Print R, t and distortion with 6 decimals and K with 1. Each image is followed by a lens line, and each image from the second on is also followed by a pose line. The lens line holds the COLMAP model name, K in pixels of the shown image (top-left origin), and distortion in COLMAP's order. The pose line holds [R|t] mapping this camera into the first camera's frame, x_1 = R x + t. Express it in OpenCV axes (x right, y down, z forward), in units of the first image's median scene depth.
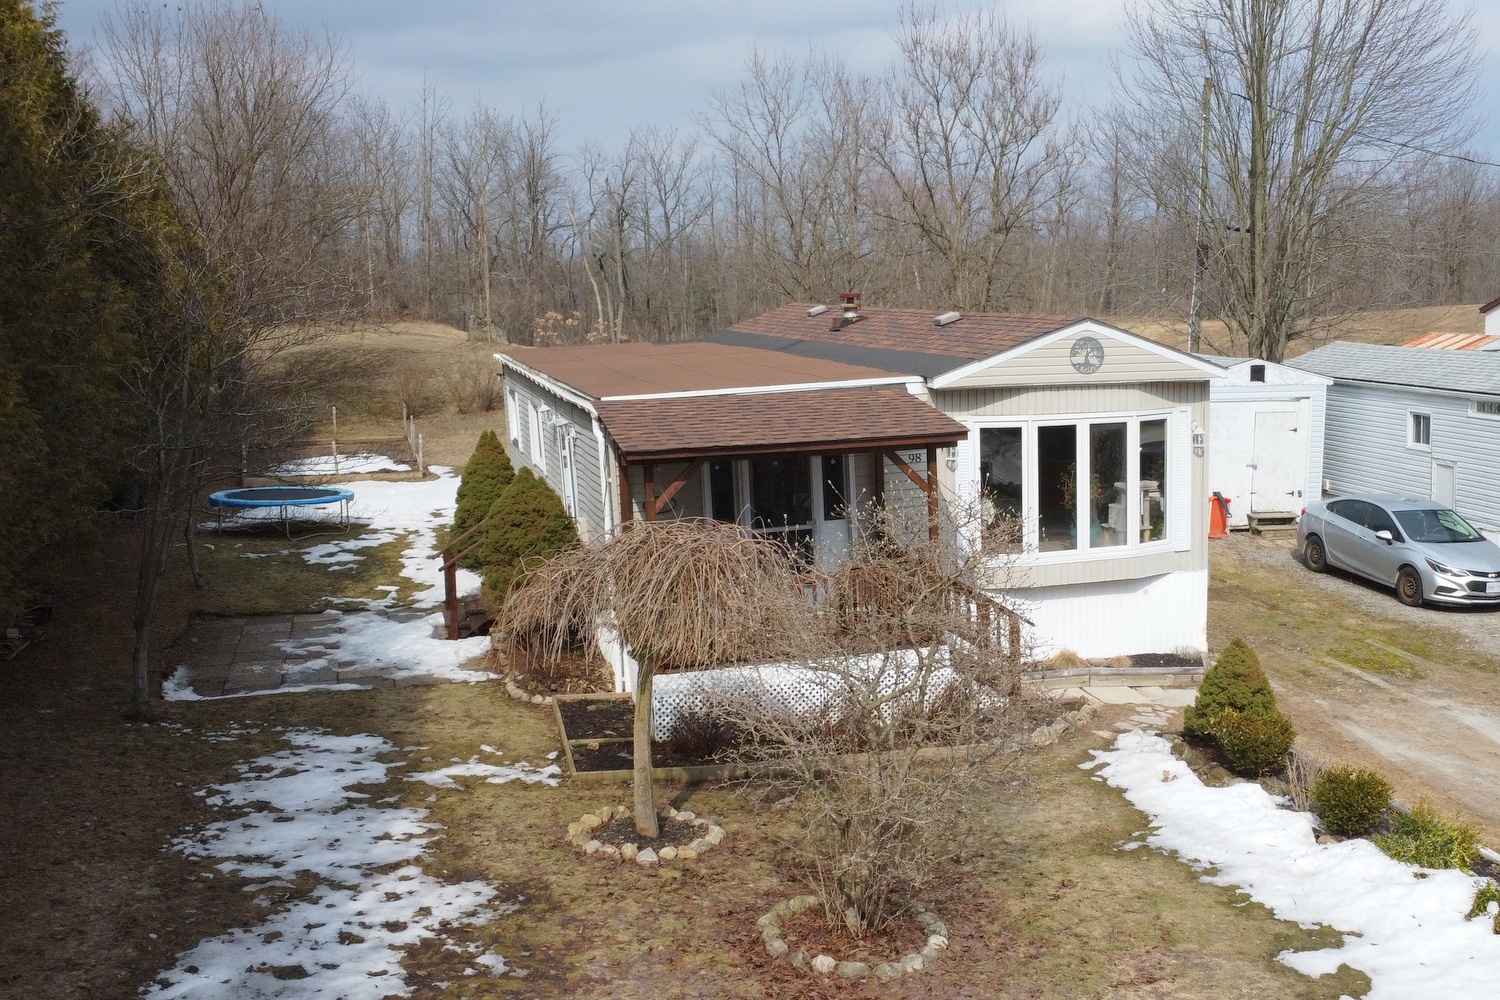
lens RADIAL K [[1359.4, 0, 830.8], [0, 1359.4, 498.0], [0, 0, 1]] dist [-0.018458, -0.022080]
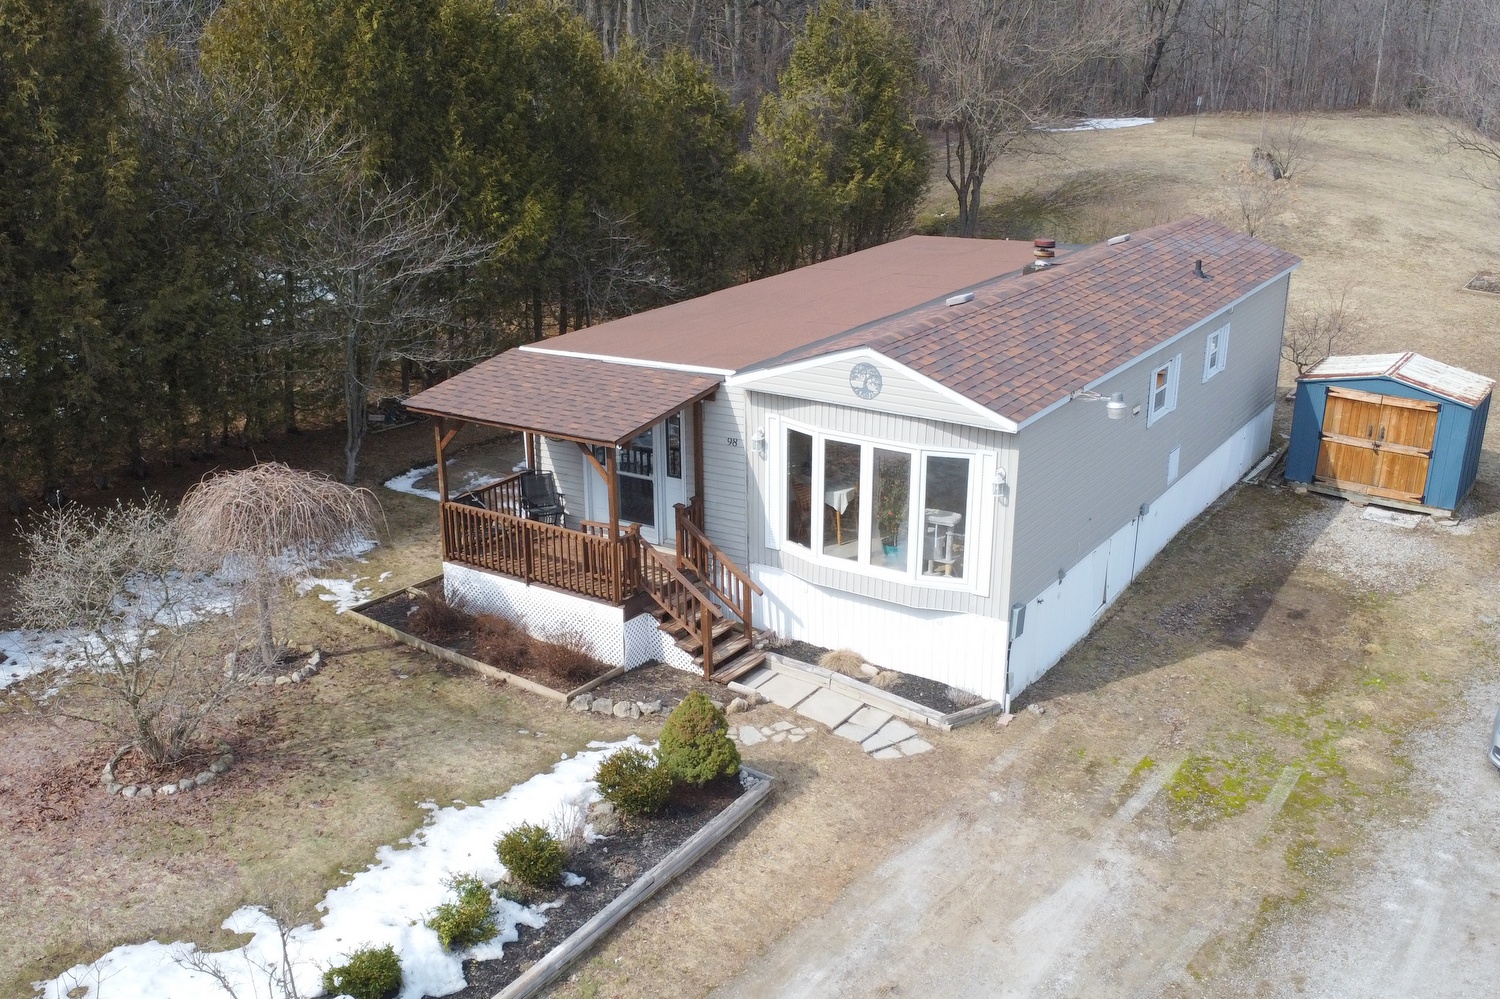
lens RADIAL K [[1272.3, 0, 799.2], [0, 1272.3, 503.4], [0, 0, 1]] dist [-0.021692, -0.005567]
pose [[0.665379, 0.266130, -0.697457, 0.835752], [-0.126022, 0.960930, 0.246438, -0.244010], [0.735792, -0.076079, 0.672921, 0.330791]]
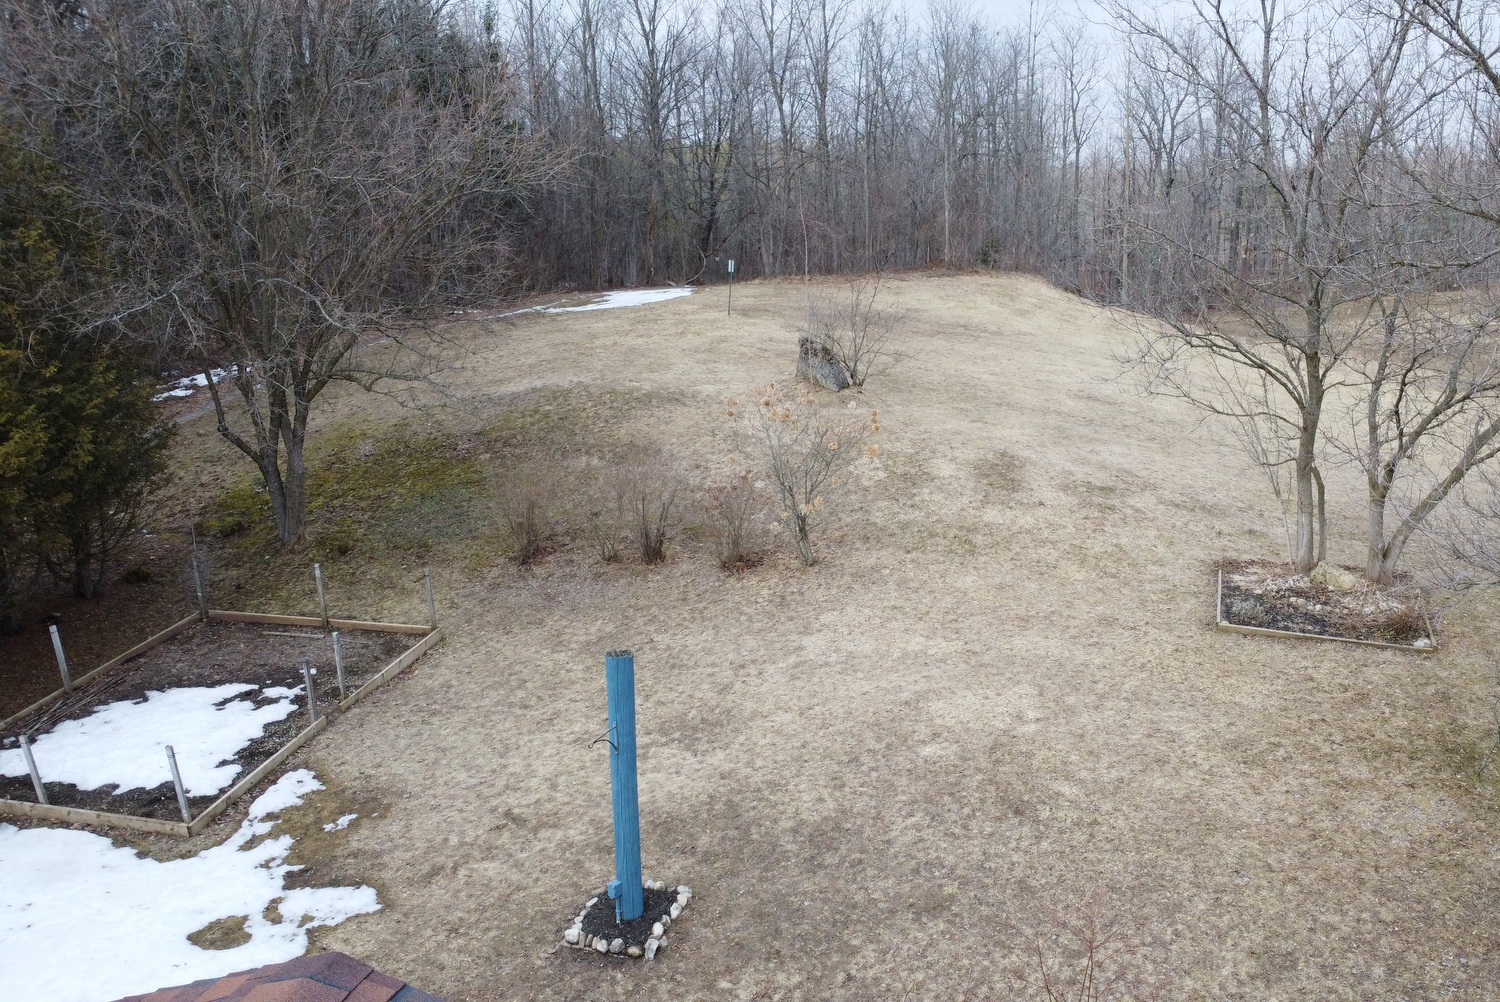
lens RADIAL K [[1359.4, 0, 830.8], [0, 1359.4, 499.0], [0, 0, 1]] dist [-0.018458, -0.022080]
pose [[0.873787, 0.099686, -0.475981, 0.182243], [-0.070847, 0.994417, 0.078205, -0.388601], [0.481120, -0.034613, 0.875971, 1.595453]]
